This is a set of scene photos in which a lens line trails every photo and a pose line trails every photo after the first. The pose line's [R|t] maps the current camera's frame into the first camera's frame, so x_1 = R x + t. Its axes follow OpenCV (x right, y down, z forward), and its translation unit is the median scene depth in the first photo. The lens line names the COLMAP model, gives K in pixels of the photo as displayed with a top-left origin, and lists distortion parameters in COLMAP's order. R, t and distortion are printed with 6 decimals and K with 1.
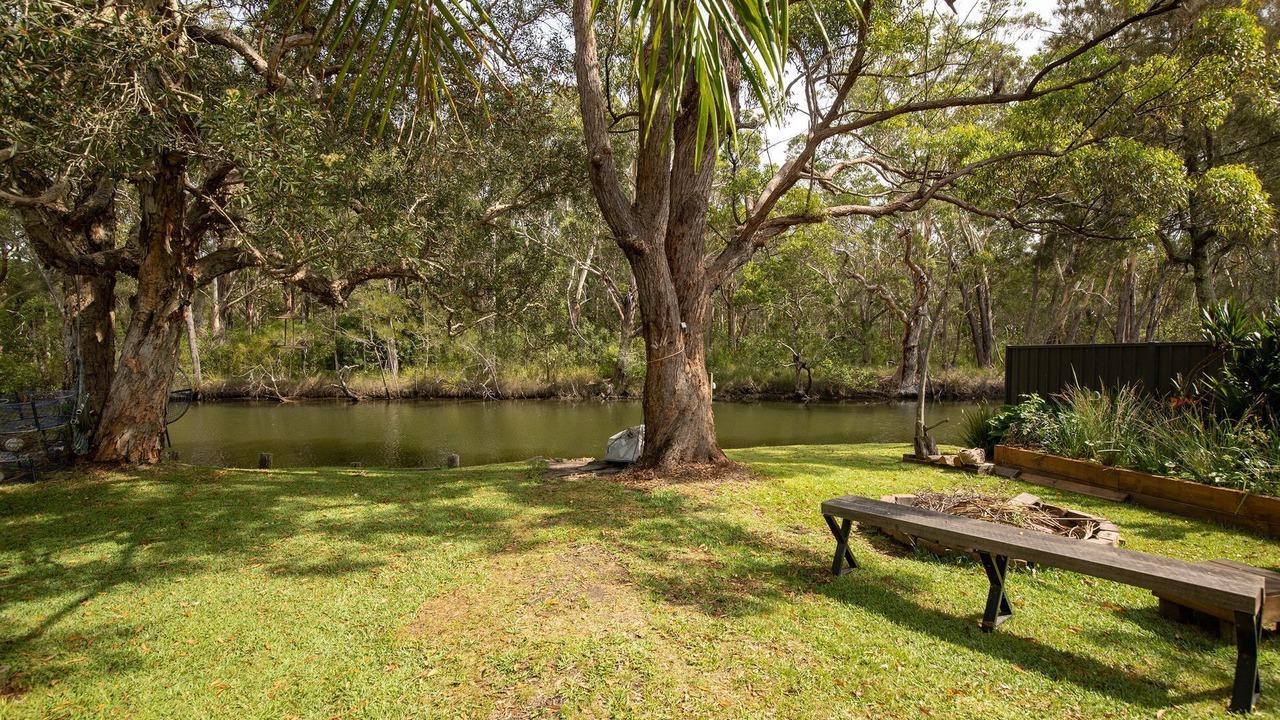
lens RADIAL K [[597.8, 0, 636.7], [0, 597.8, 340.4], [0, 0, 1]] dist [0.000498, 0.000061]
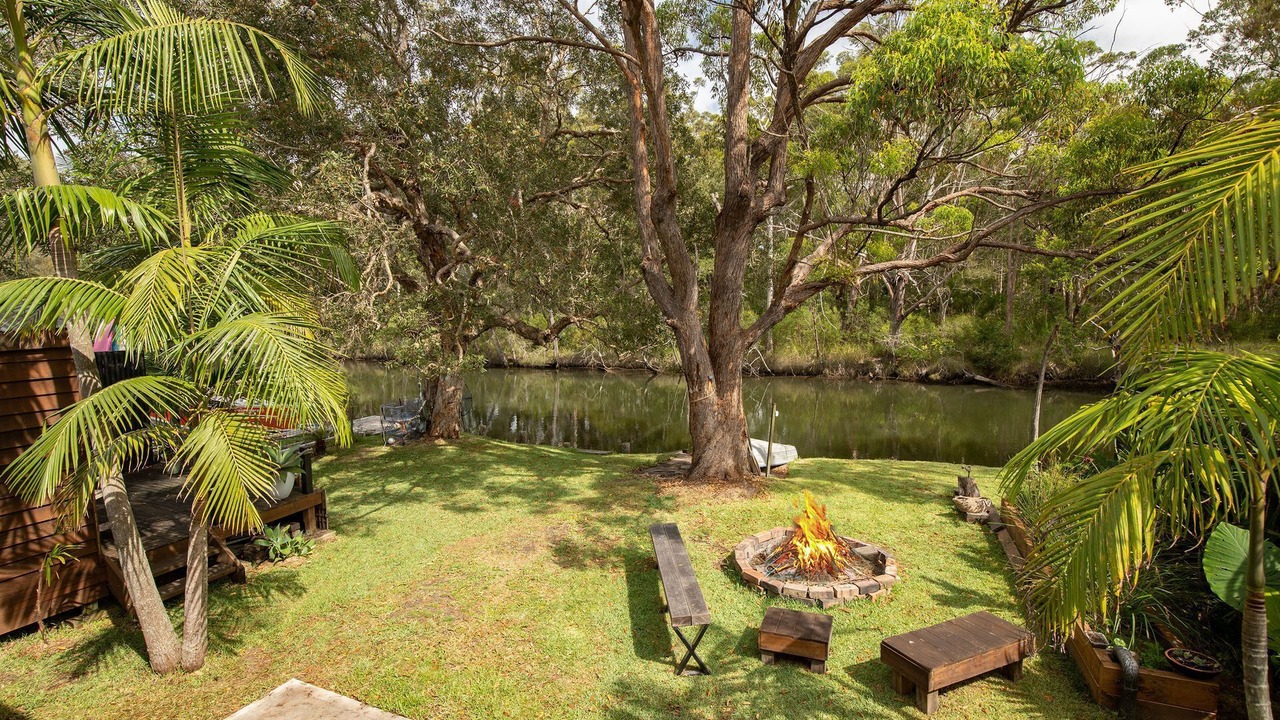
lens RADIAL K [[597.8, 0, 636.7], [0, 597.8, 340.4], [0, 0, 1]] dist [0.000498, 0.000061]
pose [[0.839360, 0.009031, -0.543501, 0.158880], [0.033030, 0.997167, 0.067580, -0.047665], [0.542571, -0.074676, 0.836684, -0.055480]]
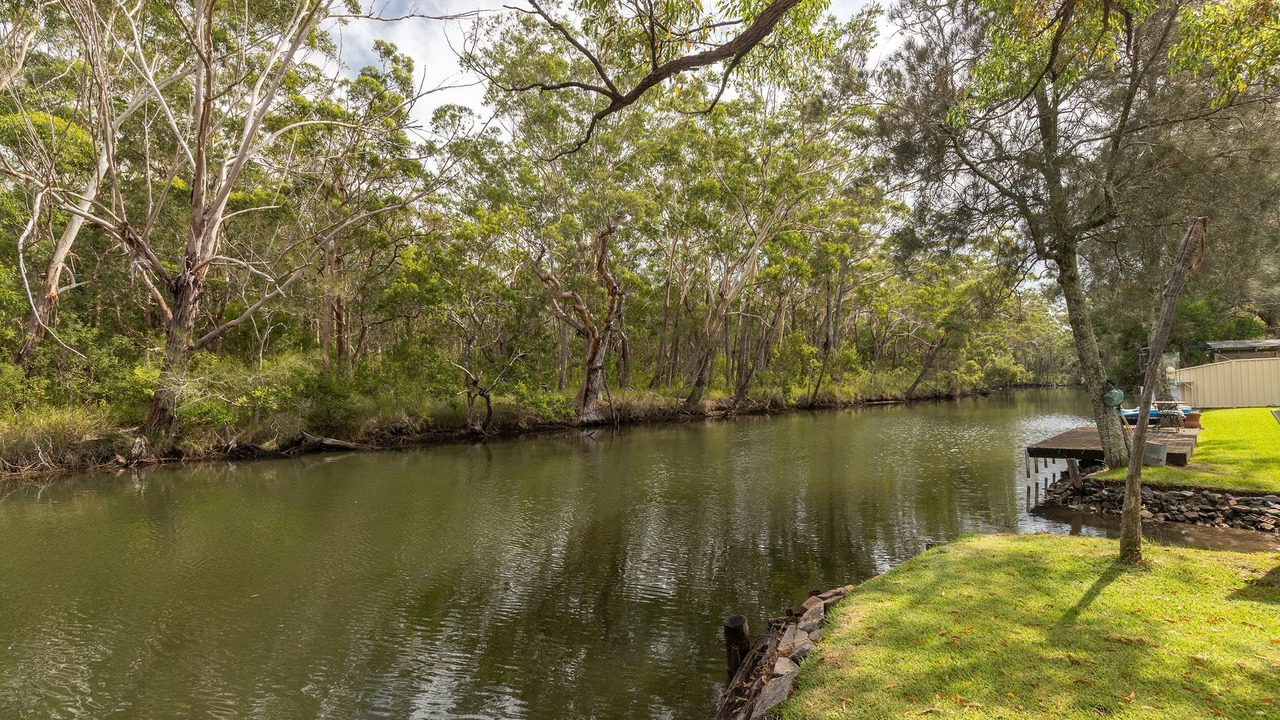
lens RADIAL K [[567.2, 0, 640.0], [0, 567.2, 360.0], [0, 0, 1]] dist [0.000178, 0.000122]
pose [[0.762250, 0.007887, 0.647235, -0.031271], [0.000897, 0.999912, -0.013241, 0.010646], [-0.647282, 0.010674, 0.762176, 0.319191]]
